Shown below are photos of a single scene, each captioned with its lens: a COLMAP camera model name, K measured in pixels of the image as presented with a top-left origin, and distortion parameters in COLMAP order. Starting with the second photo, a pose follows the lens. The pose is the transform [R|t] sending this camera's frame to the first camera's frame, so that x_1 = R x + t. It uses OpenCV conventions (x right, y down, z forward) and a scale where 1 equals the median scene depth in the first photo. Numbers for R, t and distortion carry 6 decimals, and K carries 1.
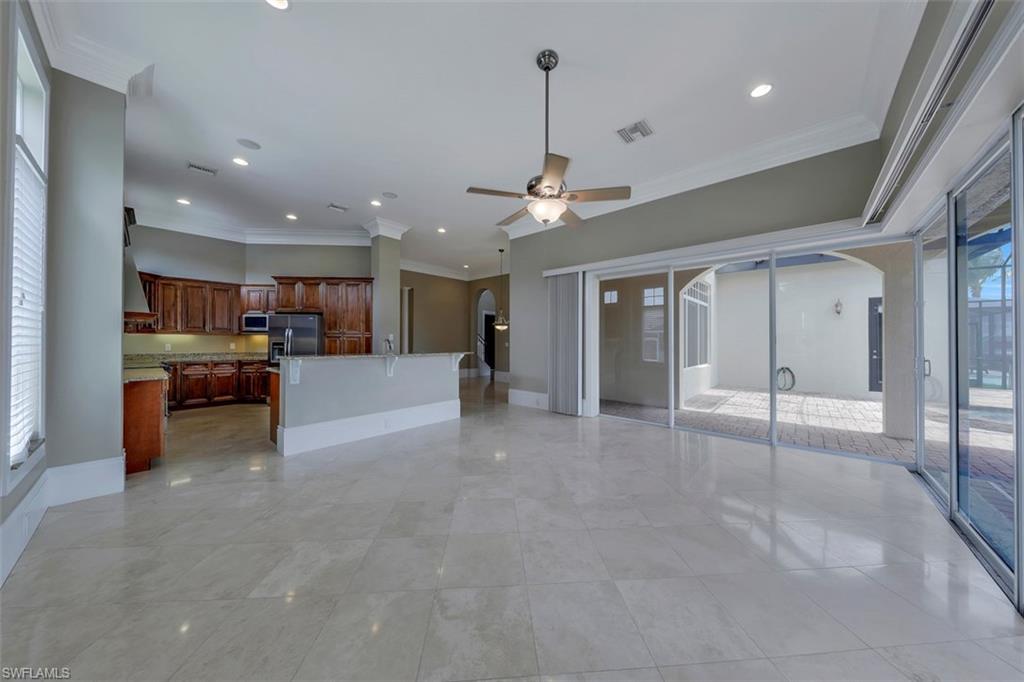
lens RADIAL K [[325.3, 0, 510.3], [0, 325.3, 339.2], [0, 0, 1]] dist [0.000044, -0.000013]
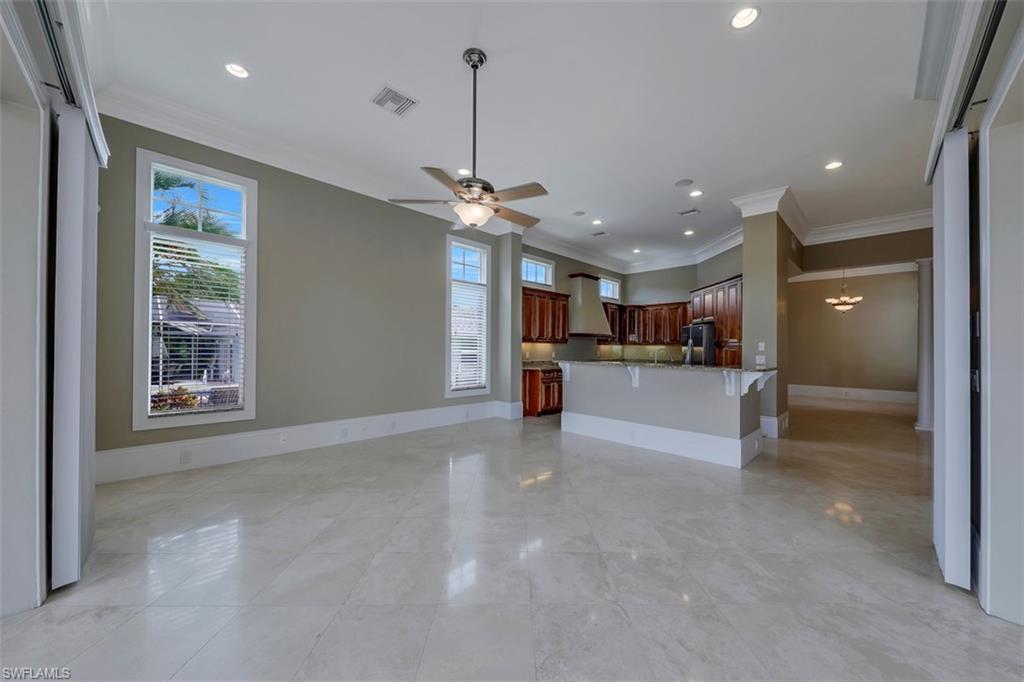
lens RADIAL K [[363.5, 0, 526.4], [0, 363.5, 344.8], [0, 0, 1]] dist [-0.000320, -0.000030]
pose [[-0.033599, -0.013652, -0.999342, 0.514469], [-0.005802, 0.999893, -0.013465, 0.005130], [0.999419, 0.005345, -0.033674, 0.516879]]
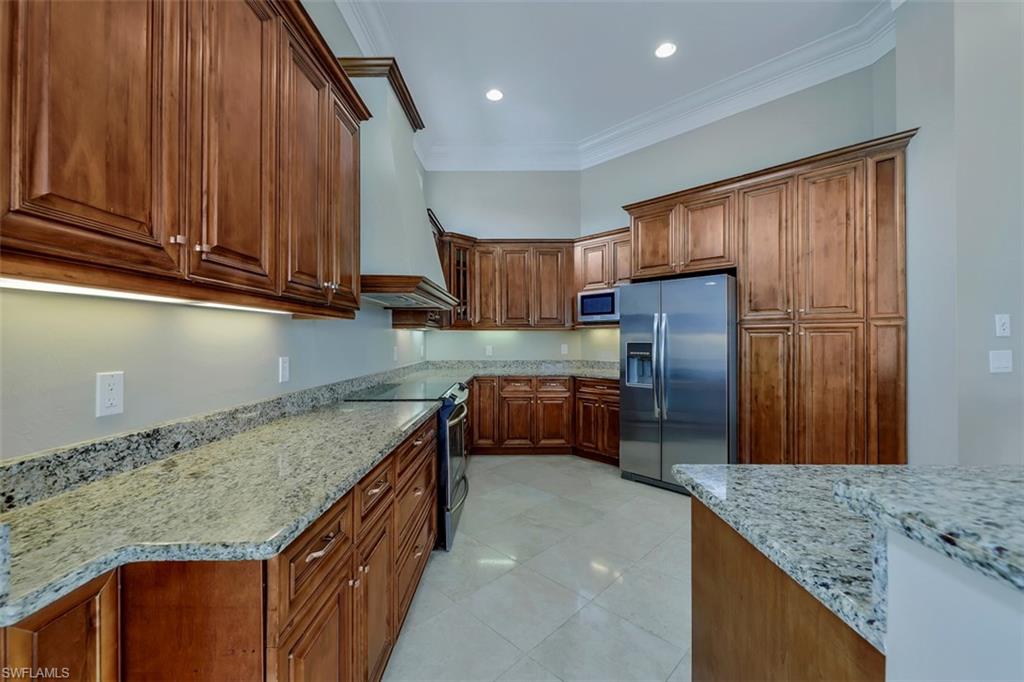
lens RADIAL K [[403.4, 0, 523.5], [0, 403.4, 336.9], [0, 0, 1]] dist [-0.000225, -0.000037]
pose [[0.686654, -0.010153, -0.726913, -0.414378], [0.010647, 0.999936, -0.003909, 0.001250], [0.726906, -0.005055, 0.686718, 0.493312]]
